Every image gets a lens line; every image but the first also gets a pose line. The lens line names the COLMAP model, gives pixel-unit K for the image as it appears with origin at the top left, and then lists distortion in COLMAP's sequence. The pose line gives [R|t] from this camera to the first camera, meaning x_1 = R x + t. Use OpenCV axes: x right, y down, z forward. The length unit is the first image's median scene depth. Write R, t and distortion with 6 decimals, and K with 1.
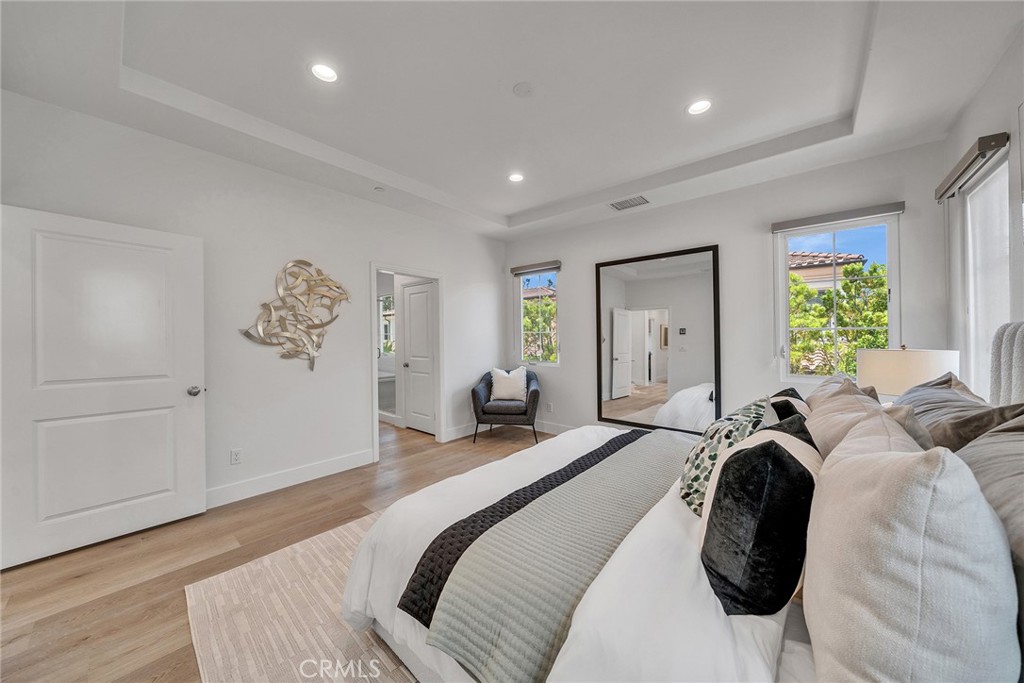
lens RADIAL K [[348.1, 0, 517.6], [0, 348.1, 345.3], [0, 0, 1]] dist [-0.009456, 0.000998]
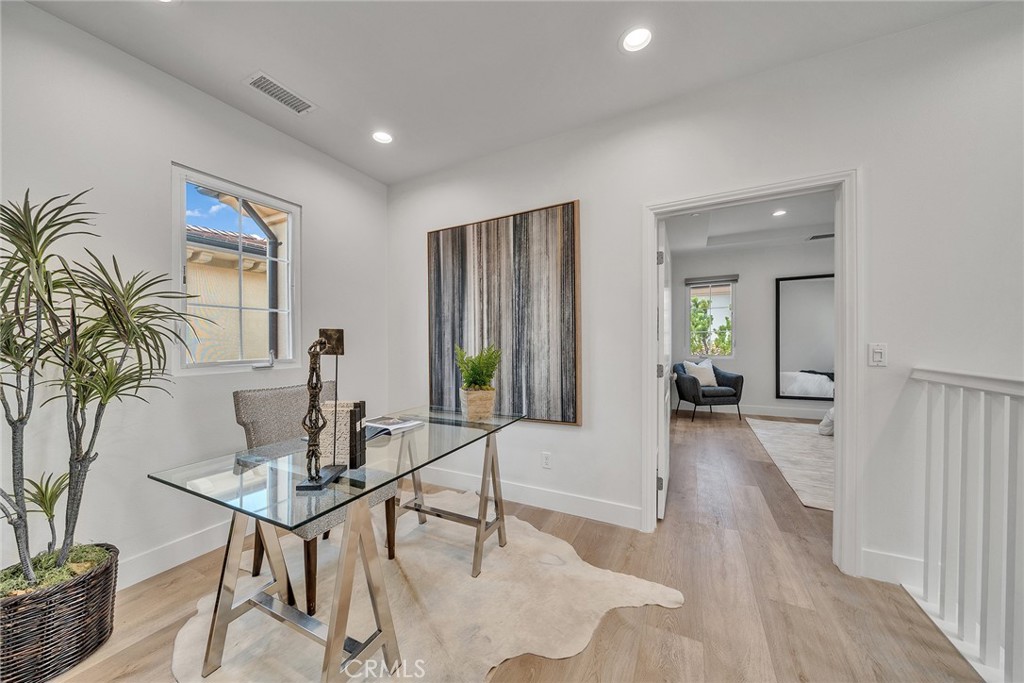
lens RADIAL K [[348.1, 0, 516.6], [0, 348.1, 349.8], [0, 0, 1]] dist [-0.009456, 0.000998]
pose [[0.974757, -0.012305, 0.222930, -1.016231], [0.011898, 0.999924, 0.003171, 0.017885], [-0.222952, -0.000438, 0.974829, -0.051588]]
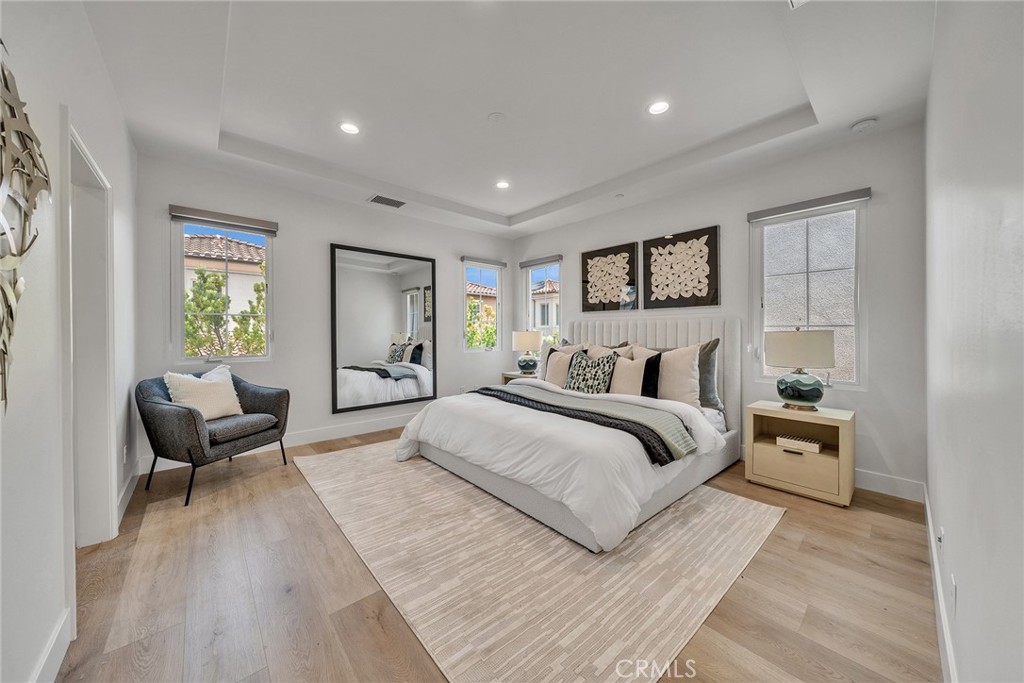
lens RADIAL K [[348.1, 0, 505.4], [0, 348.1, 334.0], [0, 0, 1]] dist [-0.009456, 0.000998]
pose [[0.157509, -0.004555, 0.987507, -0.607073], [0.014701, 0.999889, 0.002268, 0.009399], [-0.987408, 0.014160, 0.157558, 0.404692]]
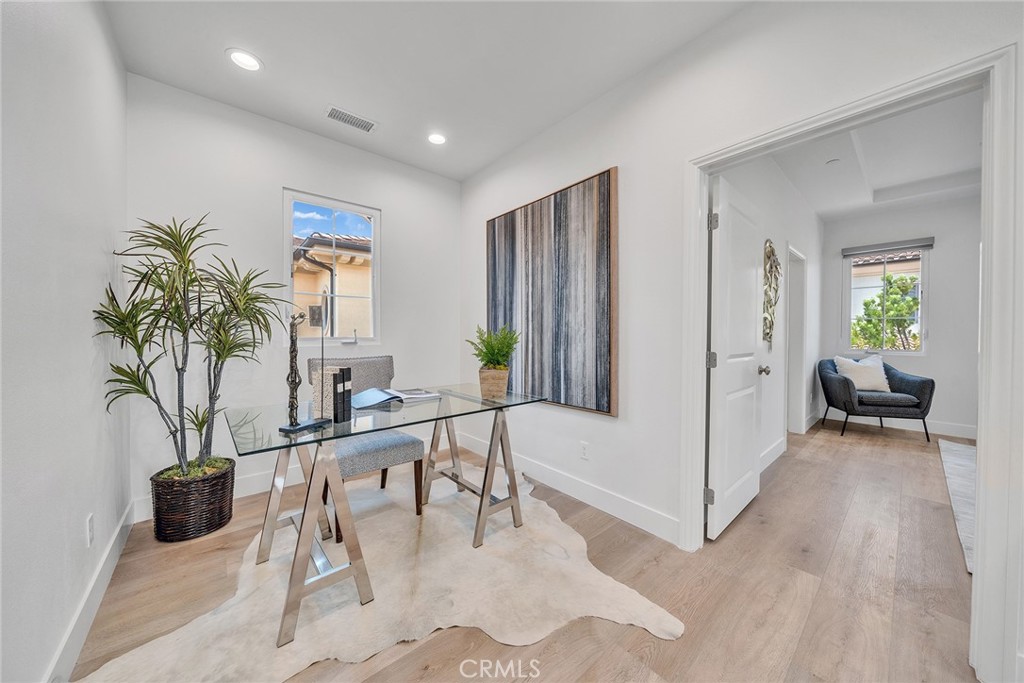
lens RADIAL K [[348.1, 0, 517.0], [0, 348.1, 342.8], [0, 0, 1]] dist [-0.009456, 0.000998]
pose [[0.987099, 0.011046, -0.159731, -0.855438], [-0.009419, 0.999896, 0.010941, 0.030772], [0.159835, -0.009296, 0.987100, -0.051467]]
